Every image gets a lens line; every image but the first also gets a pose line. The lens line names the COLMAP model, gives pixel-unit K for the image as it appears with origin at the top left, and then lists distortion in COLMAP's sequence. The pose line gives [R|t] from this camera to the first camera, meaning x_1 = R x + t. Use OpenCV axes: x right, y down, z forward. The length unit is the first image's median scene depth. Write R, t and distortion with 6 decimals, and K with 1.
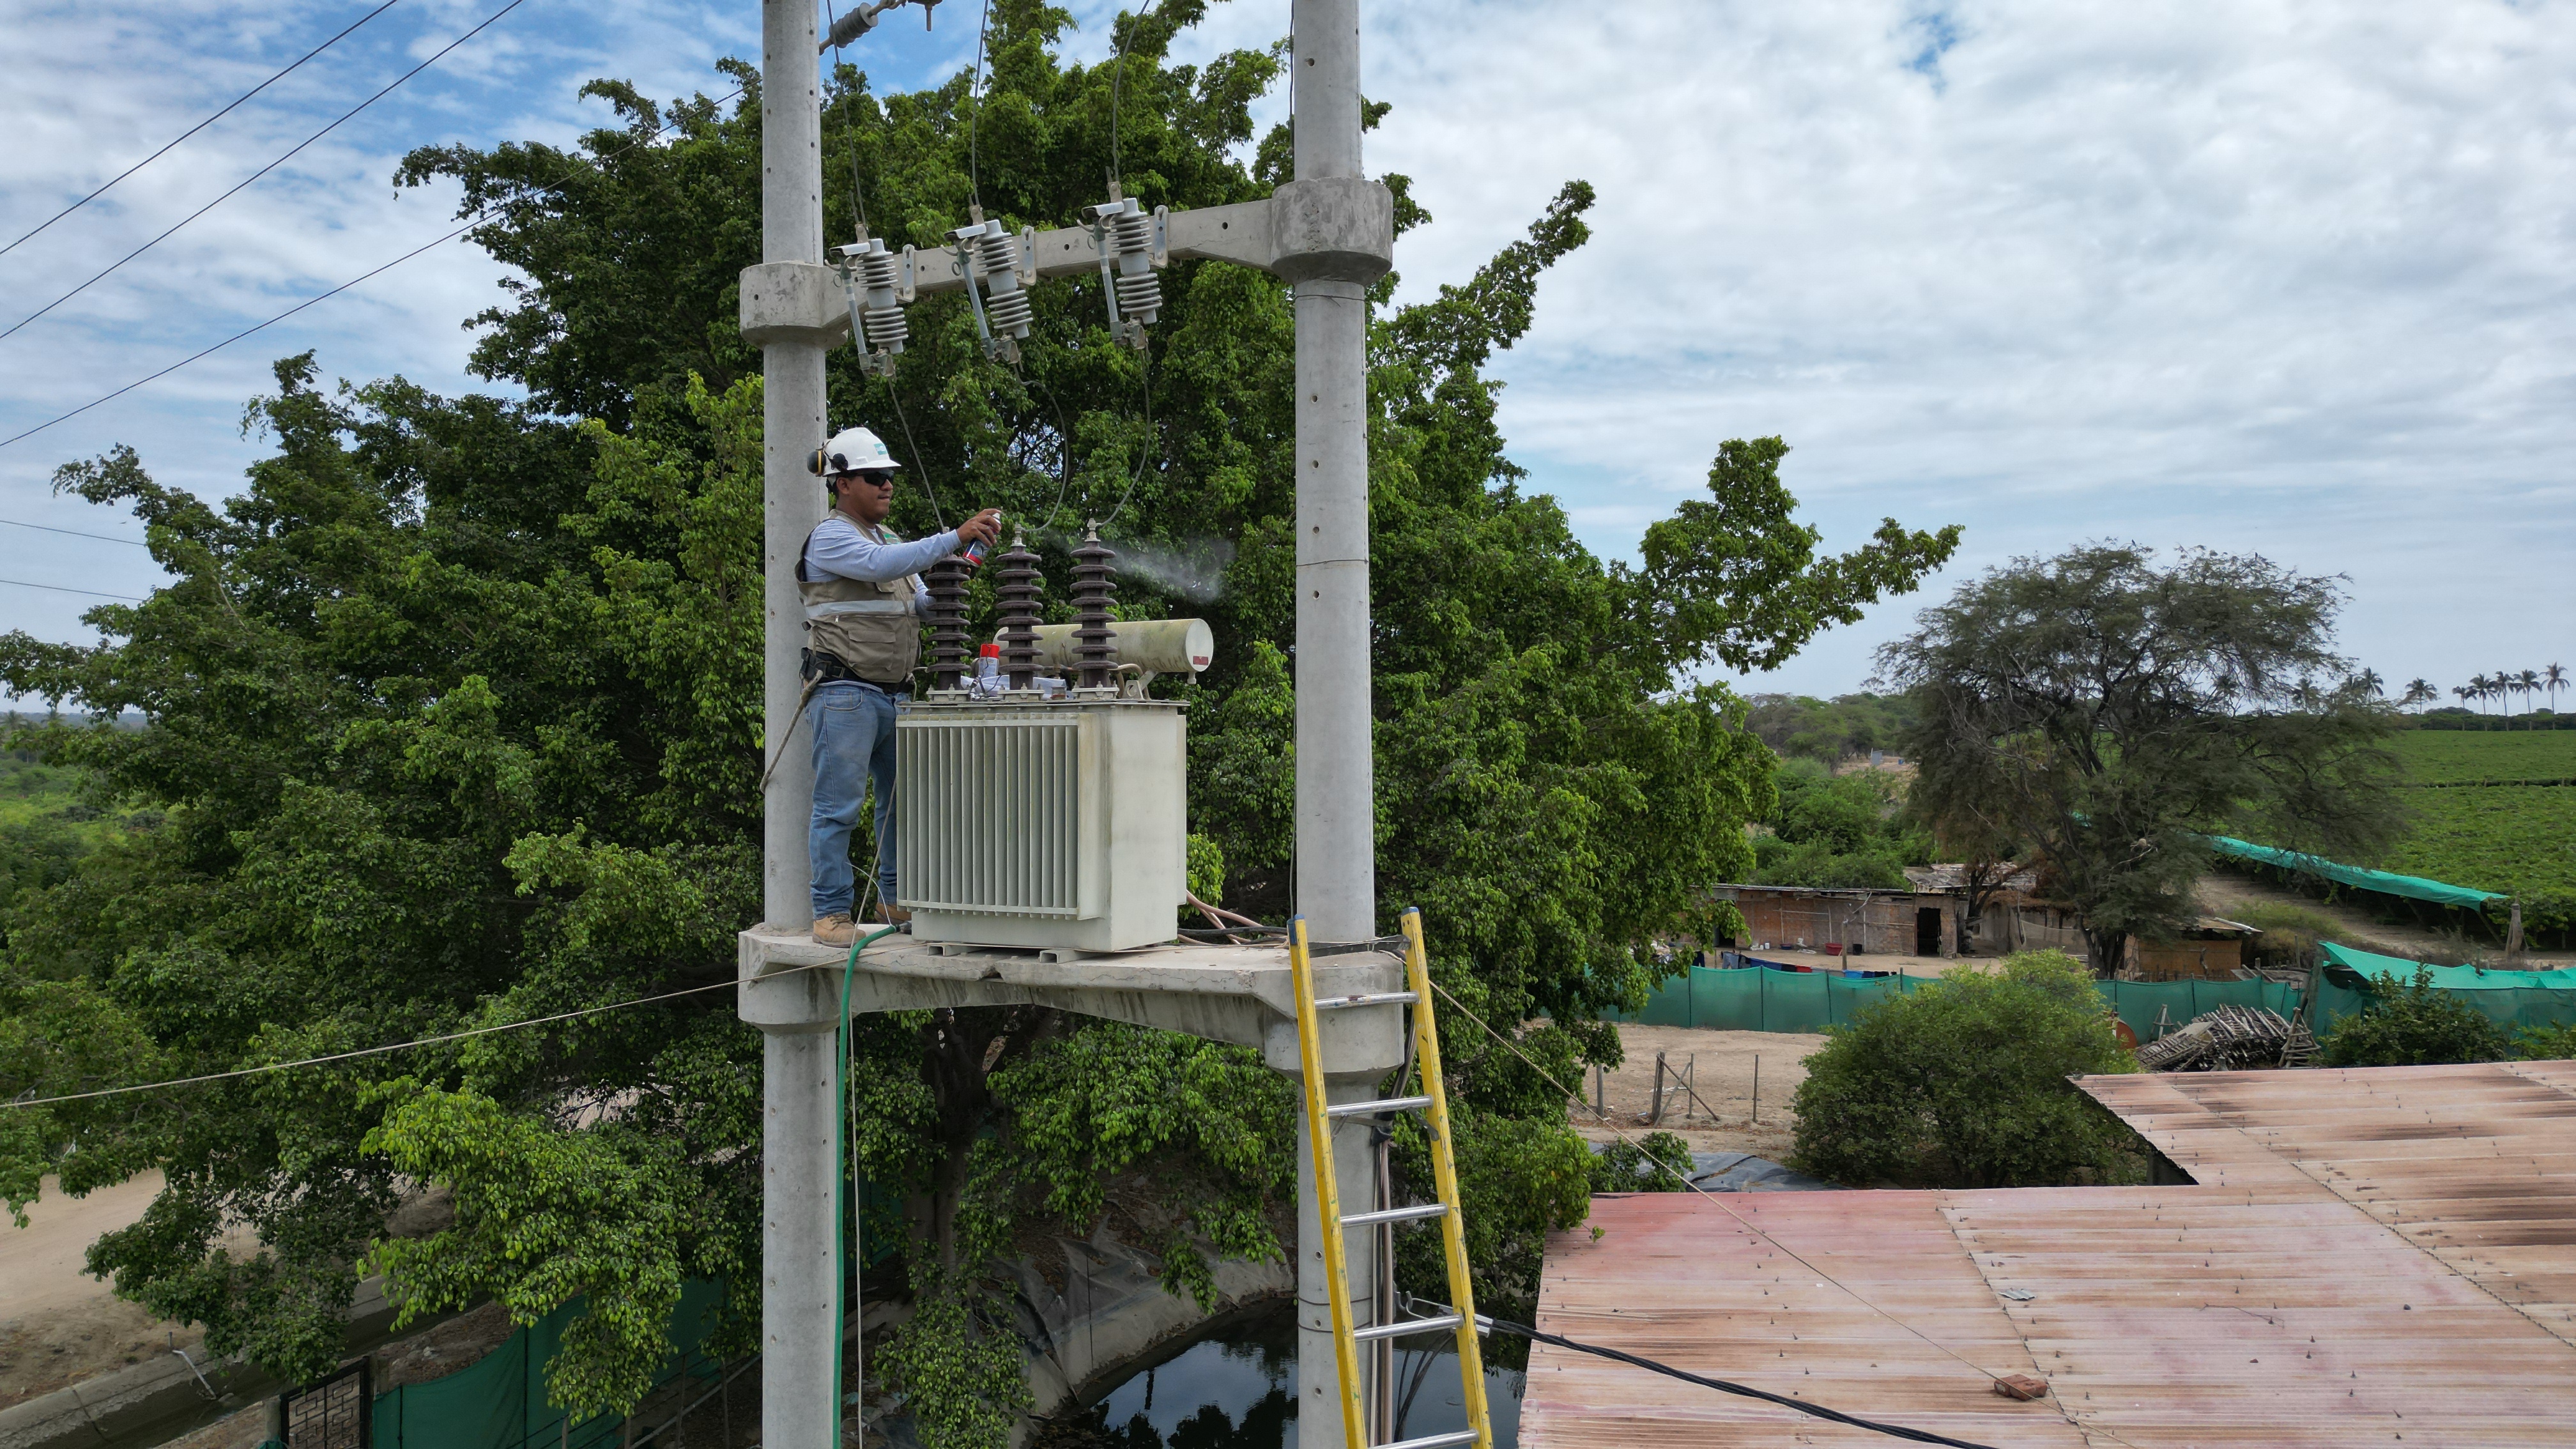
lens RADIAL K [[1801.9, 0, 1288.0], [0, 1801.9, 724.5], [0, 0, 1]] dist [0.065758, -0.061131]
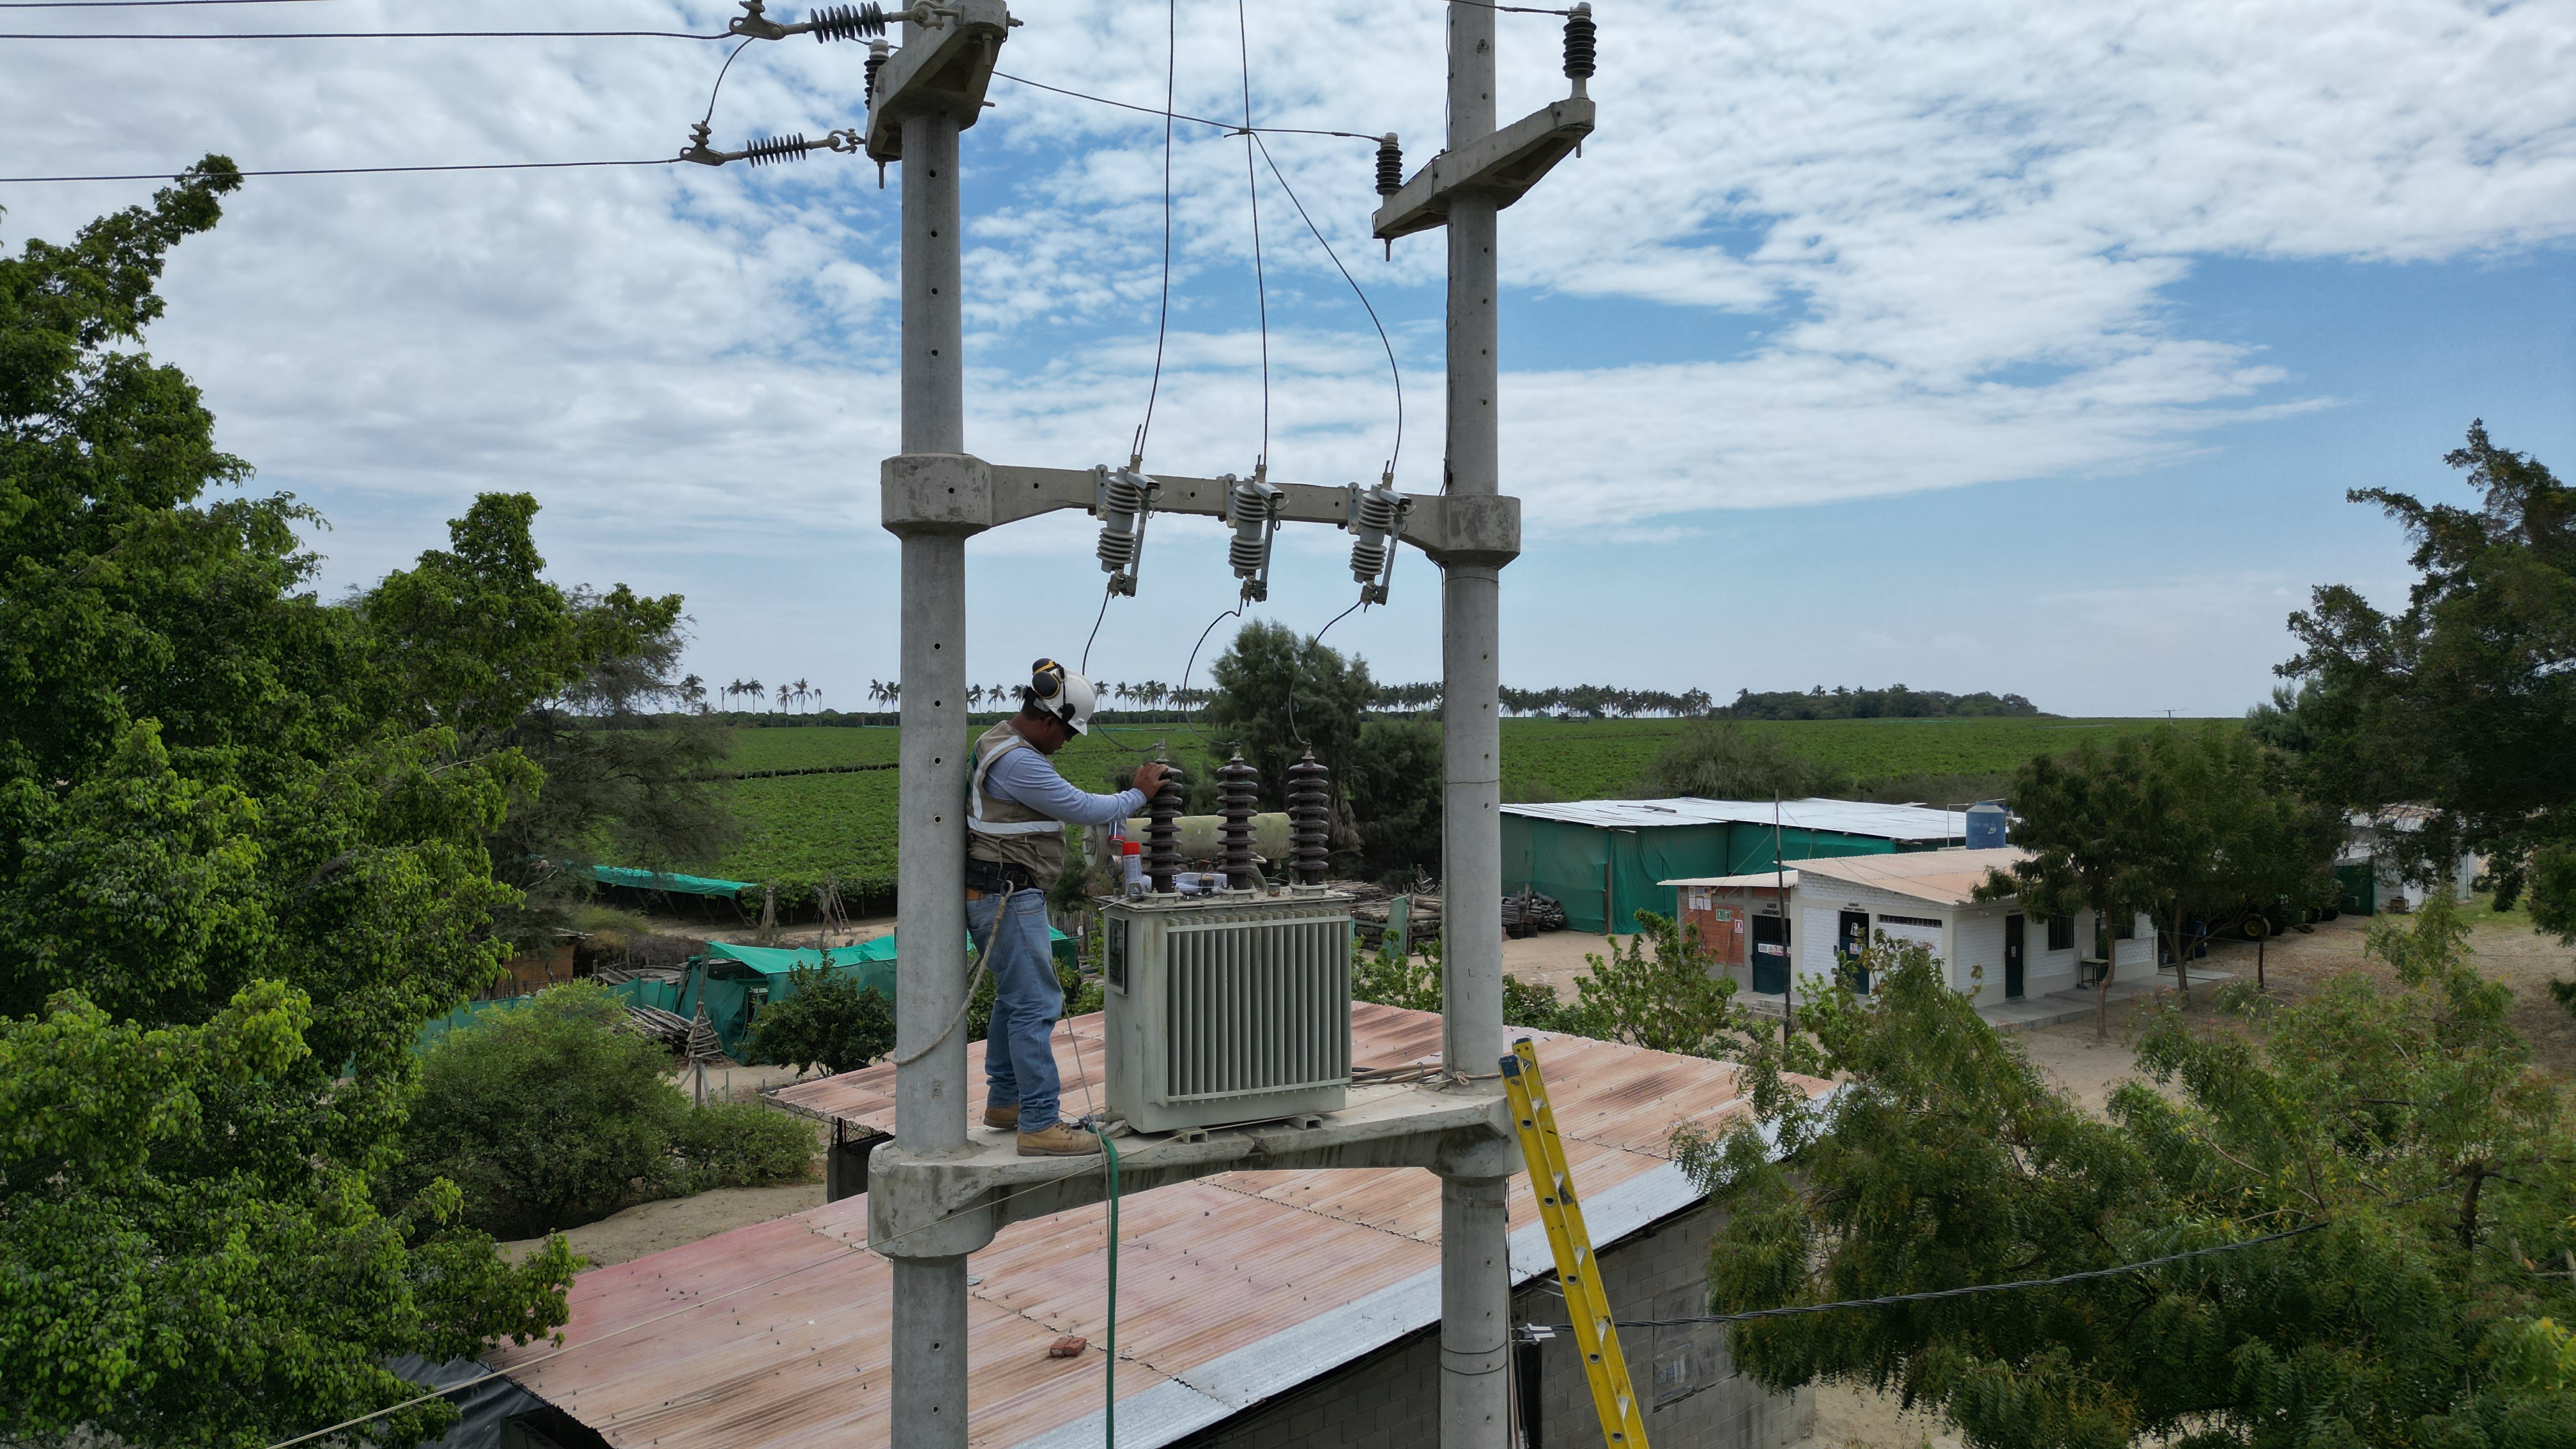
lens RADIAL K [[1801.9, 0, 1288.0], [0, 1801.9, 724.5], [0, 0, 1]] dist [0.065758, -0.061131]
pose [[0.578605, -0.000089, 0.815608, -0.254629], [-0.000624, 1.000000, 0.000552, -0.029915], [-0.815608, -0.000828, 0.578605, 0.080400]]
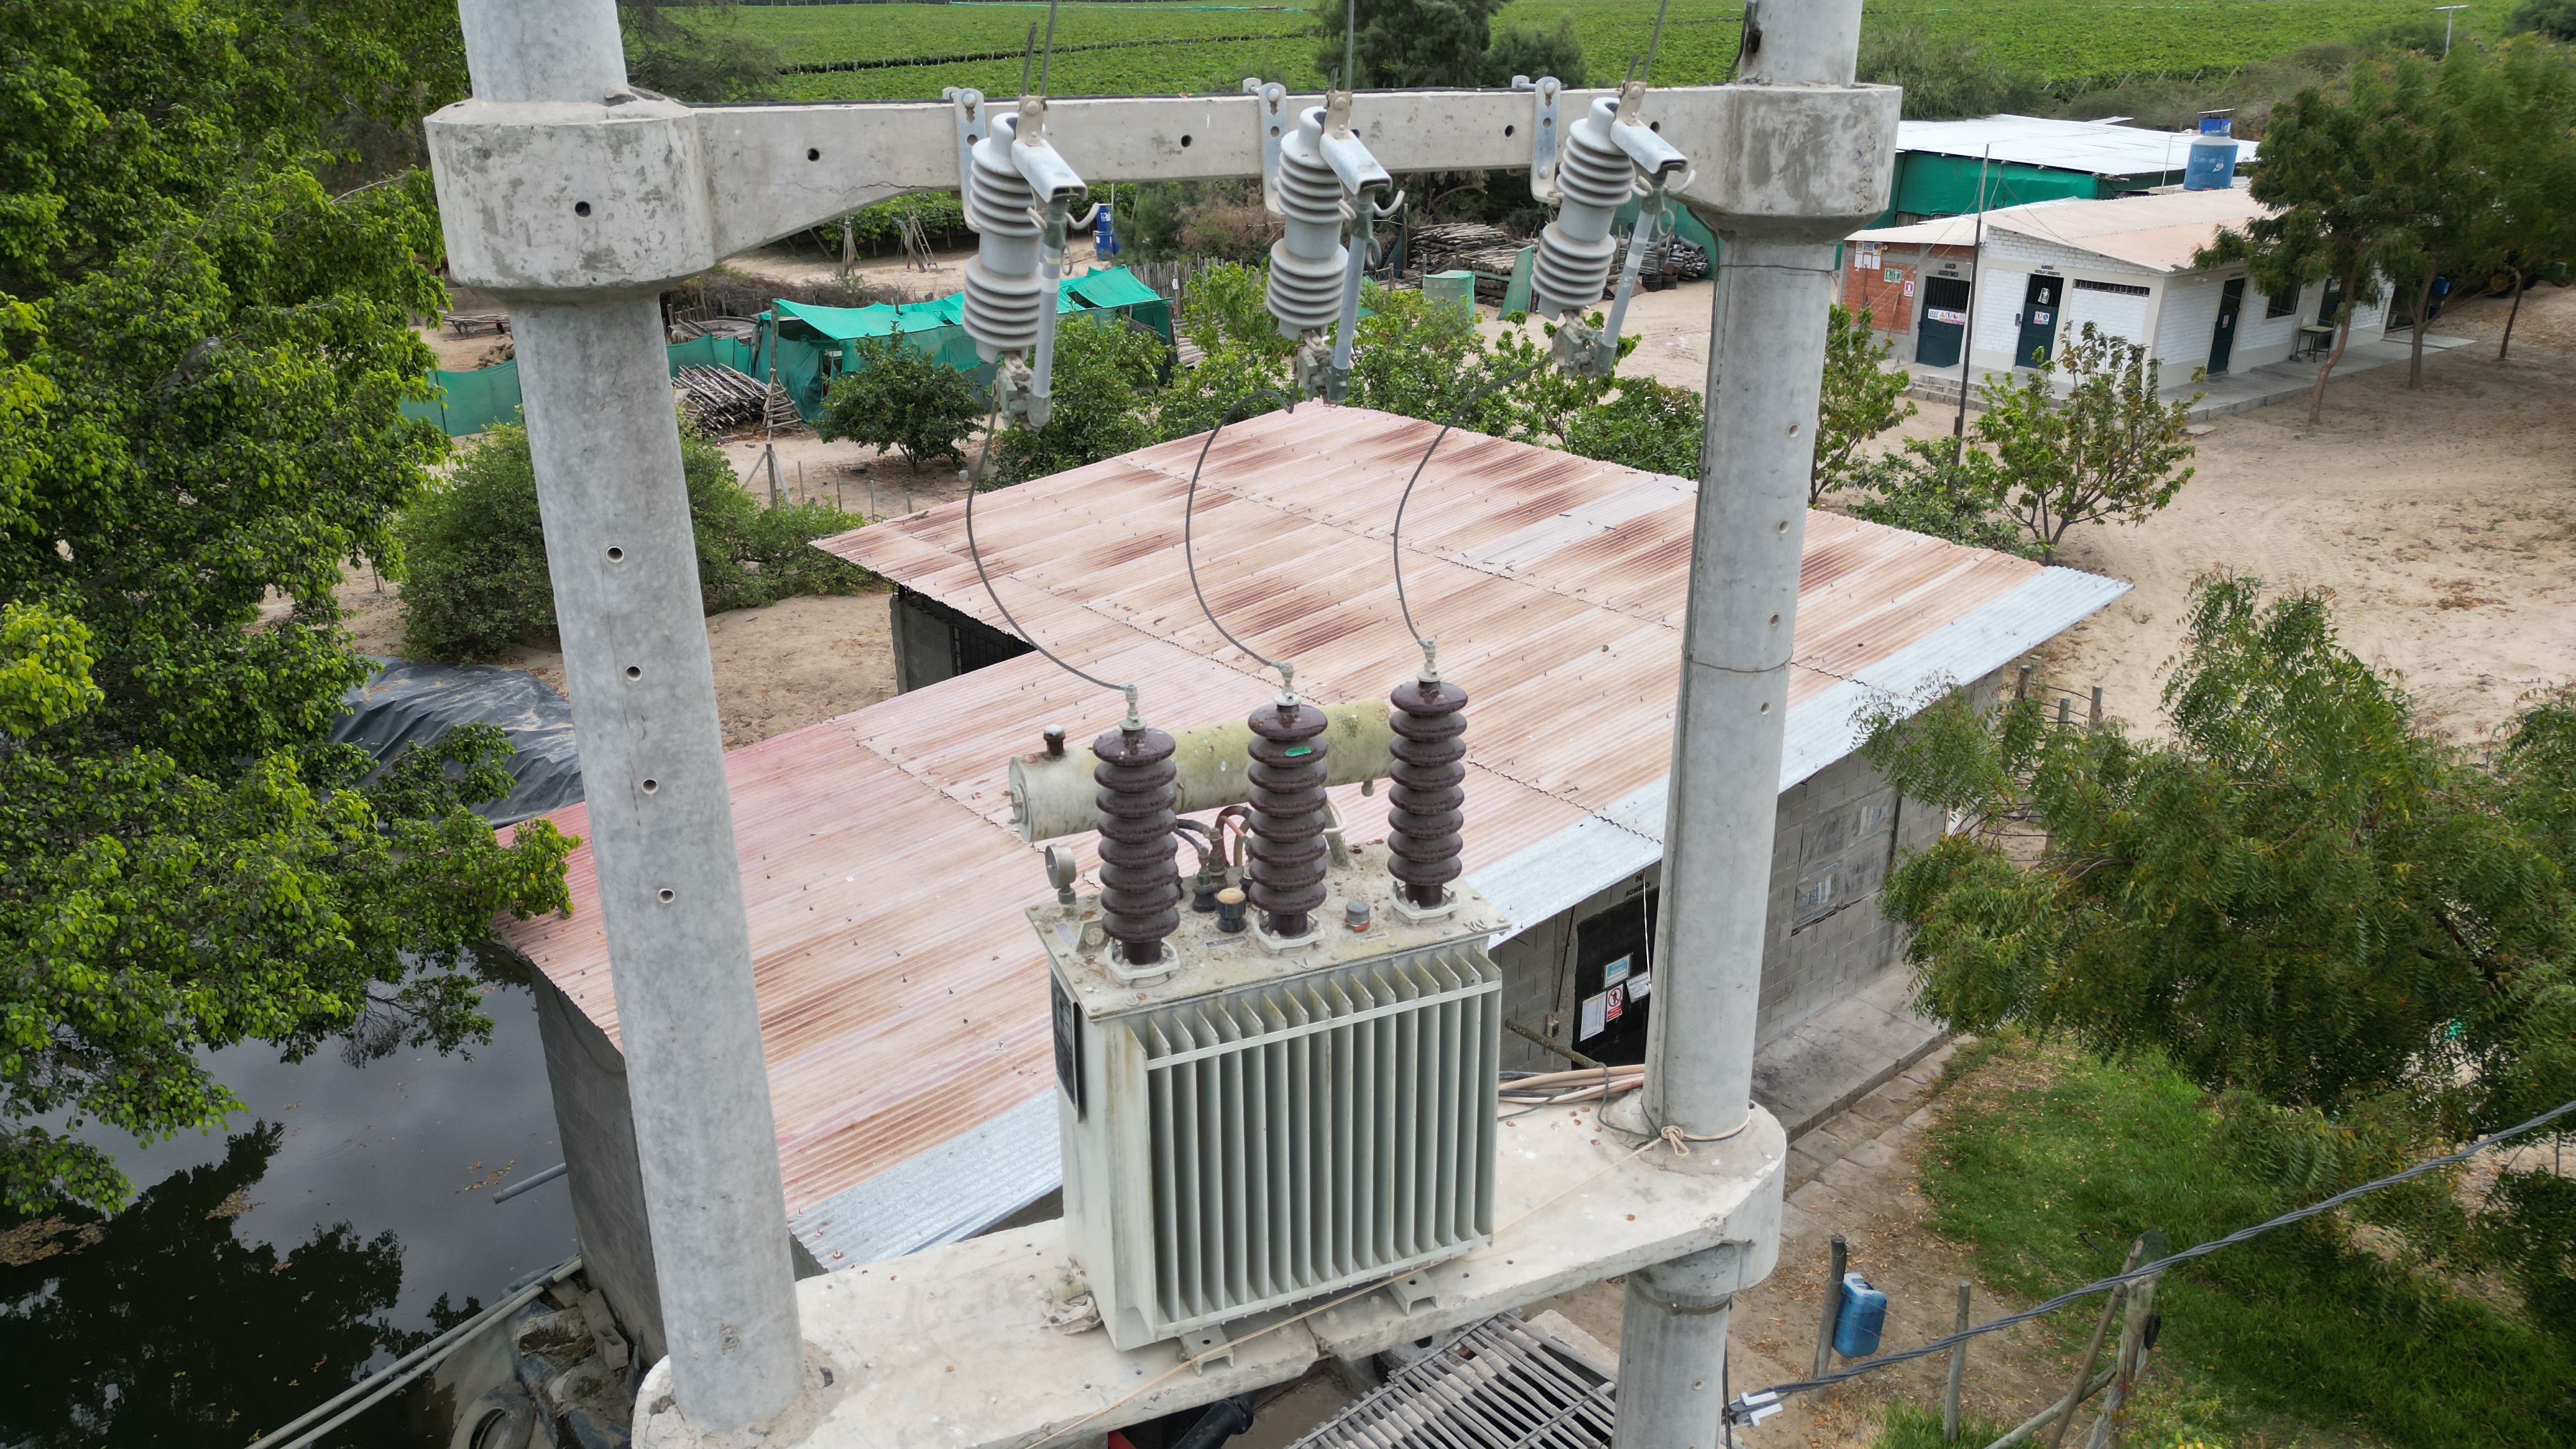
lens RADIAL K [[1801.9, 0, 1288.0], [0, 1801.9, 724.5], [0, 0, 1]] dist [0.065758, -0.061131]
pose [[0.627380, -0.290065, 0.722674, -0.136158], [0.001336, 0.928435, 0.371493, -0.073294], [-0.778712, -0.232101, 0.582869, 0.164349]]
